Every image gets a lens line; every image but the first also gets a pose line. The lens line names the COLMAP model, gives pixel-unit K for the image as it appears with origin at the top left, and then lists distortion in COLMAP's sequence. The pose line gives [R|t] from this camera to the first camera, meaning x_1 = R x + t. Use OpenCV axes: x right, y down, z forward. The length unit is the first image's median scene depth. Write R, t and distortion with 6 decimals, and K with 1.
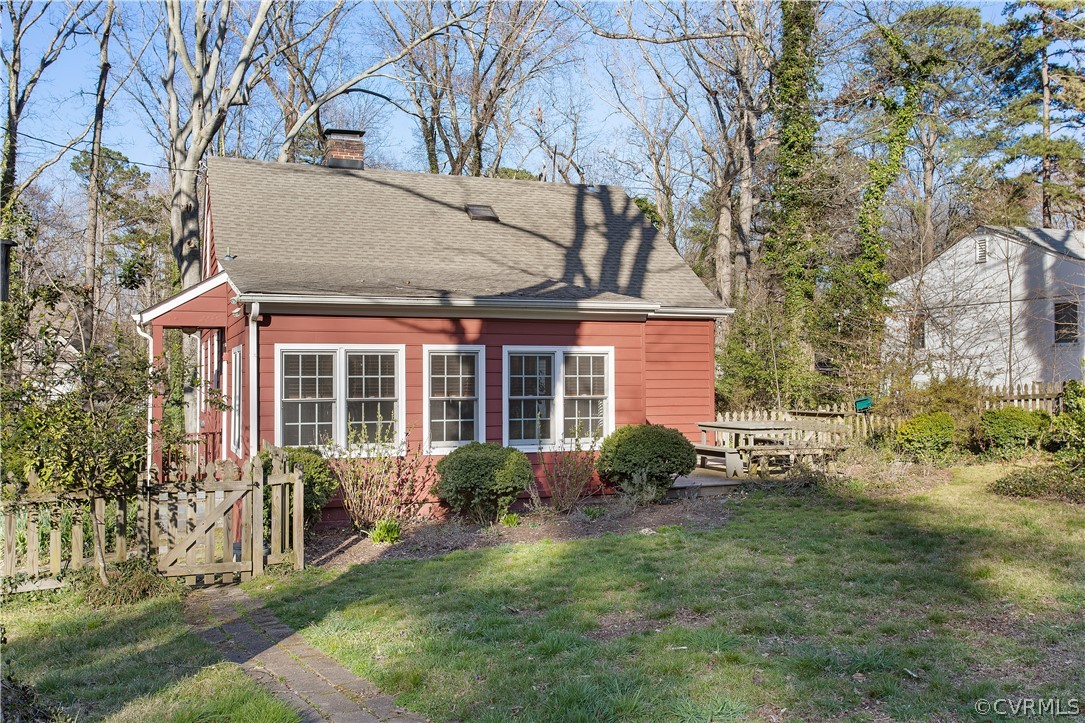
lens RADIAL K [[1056.6, 0, 542.5], [0, 1056.6, 361.5], [0, 0, 1]] dist [-0.629760, 0.344450]
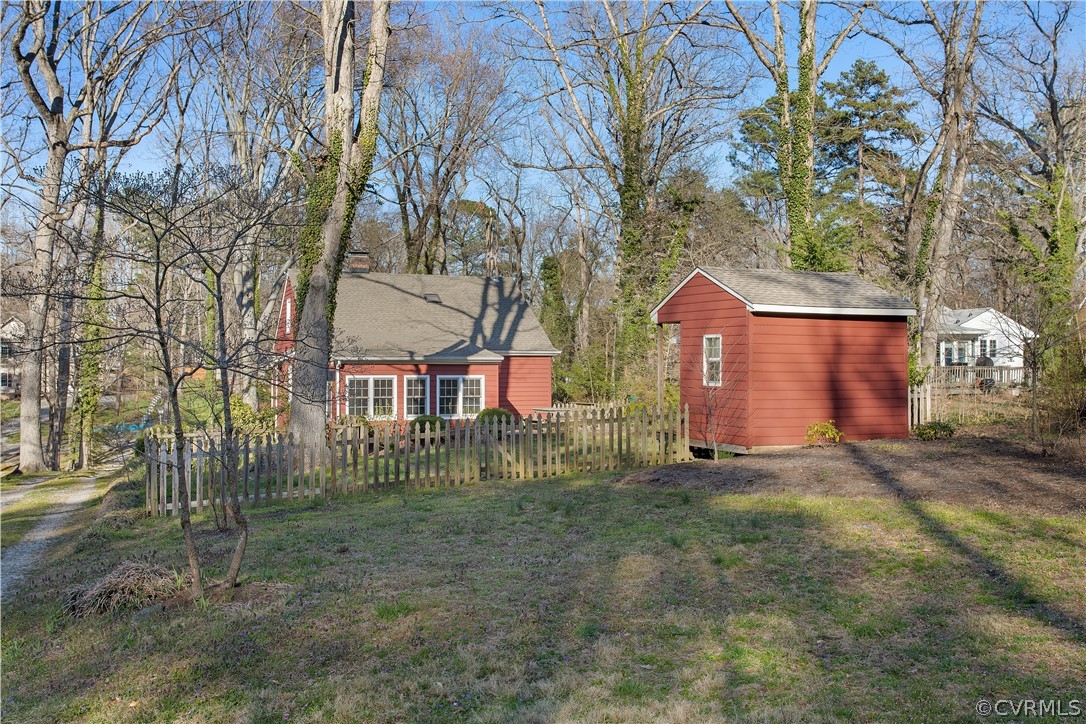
lens RADIAL K [[1057.6, 0, 543.0], [0, 1057.6, 362.0], [0, 0, 1]] dist [-0.629760, 0.344450]
pose [[0.999576, 0.000298, 0.029099, 0.132119], [-0.000400, 0.999994, 0.003485, -0.052314], [-0.029098, -0.003495, 0.999570, -1.370709]]
